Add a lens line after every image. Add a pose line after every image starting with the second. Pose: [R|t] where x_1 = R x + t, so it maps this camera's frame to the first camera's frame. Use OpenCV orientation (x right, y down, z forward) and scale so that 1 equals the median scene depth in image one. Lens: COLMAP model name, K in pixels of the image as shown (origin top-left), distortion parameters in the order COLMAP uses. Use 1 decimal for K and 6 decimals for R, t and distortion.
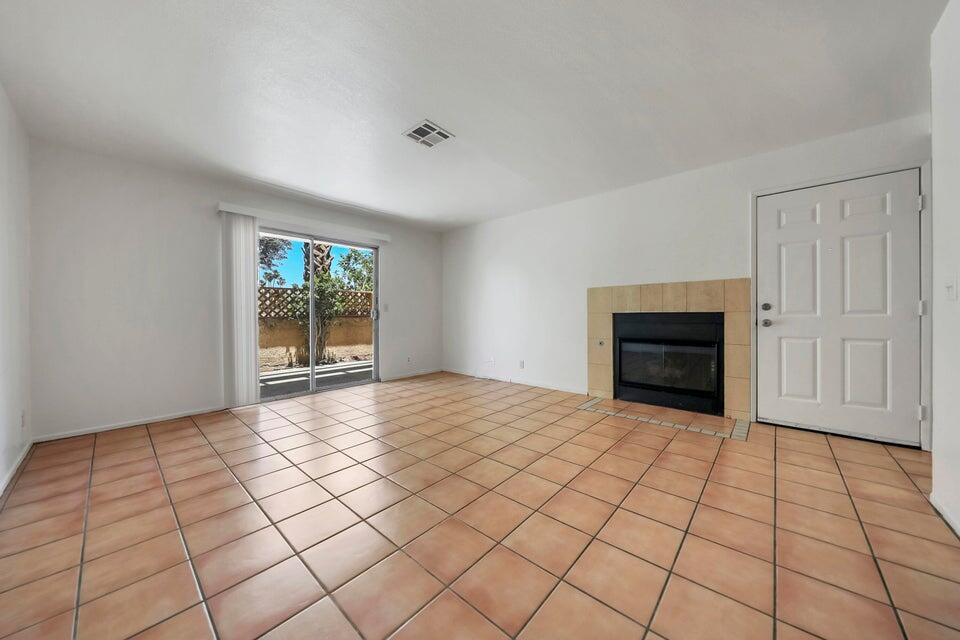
lens RADIAL K [[326.2, 0, 480.0], [0, 326.2, 320.0], [0, 0, 1]] dist [-0.000146, -0.000036]
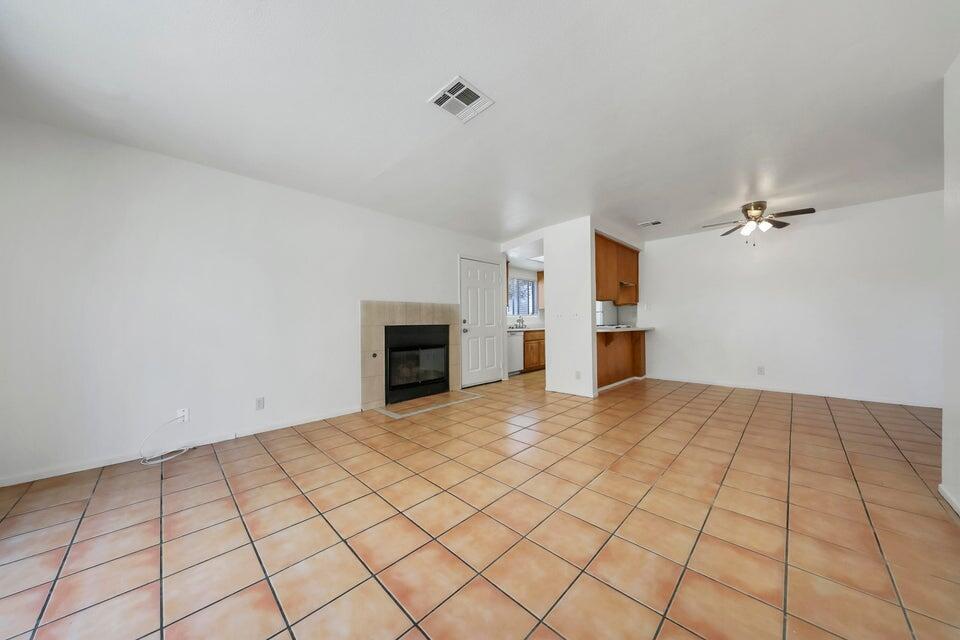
lens RADIAL K [[316.2, 0, 487.3], [0, 316.2, 318.8], [0, 0, 1]] dist [-0.000042, -0.000088]
pose [[0.040271, 0.017303, 0.999039, -0.676276], [0.029938, 0.999380, -0.018515, -0.015870], [-0.998740, 0.030655, 0.039728, 0.662539]]
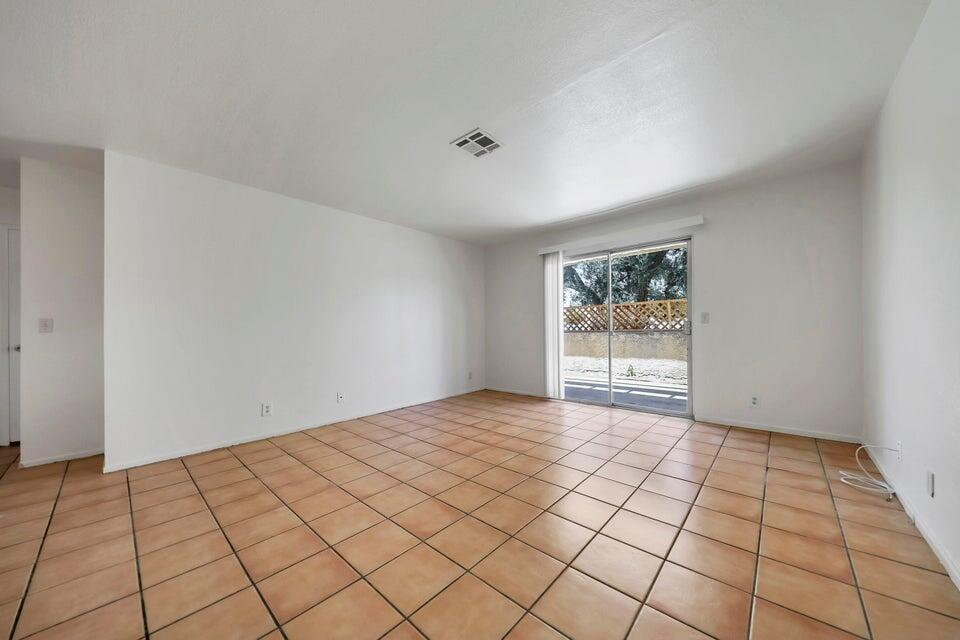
lens RADIAL K [[326.1, 0, 493.0], [0, 326.1, 326.2], [0, 0, 1]] dist [-0.000292, -0.000090]
pose [[0.014331, -0.000366, -0.999897, 0.585735], [-0.000301, 1.000000, -0.000370, -0.026325], [0.999897, 0.000306, 0.014331, 0.751555]]
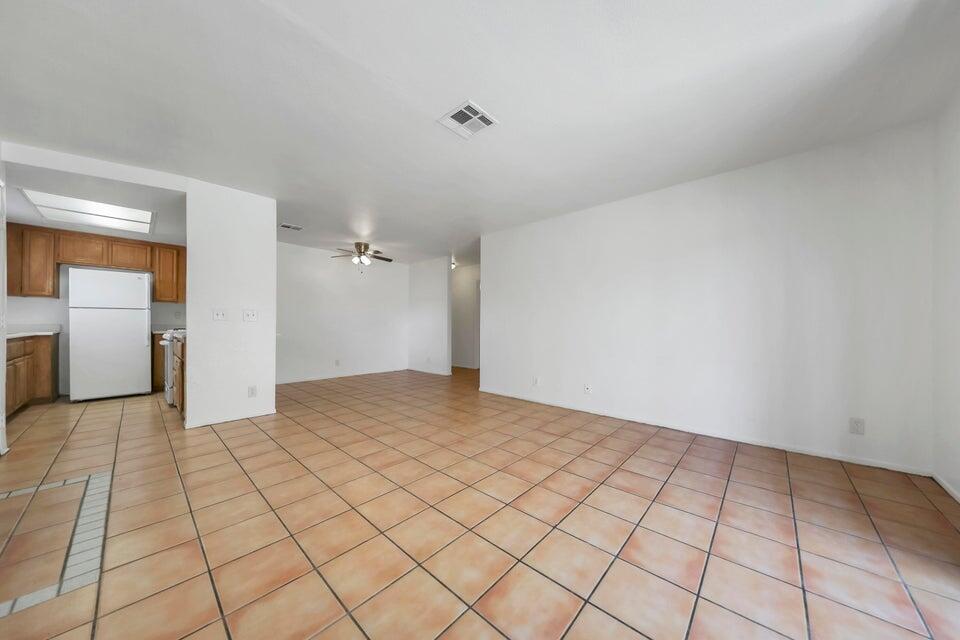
lens RADIAL K [[316.2, 0, 487.3], [0, 316.2, 318.8], [0, 0, 1]] dist [-0.000042, -0.000088]
pose [[-0.999996, 0.001827, -0.002324, -0.148846], [0.001837, 0.999988, -0.004432, -0.026518], [0.002316, -0.004436, -0.999987, 1.343191]]
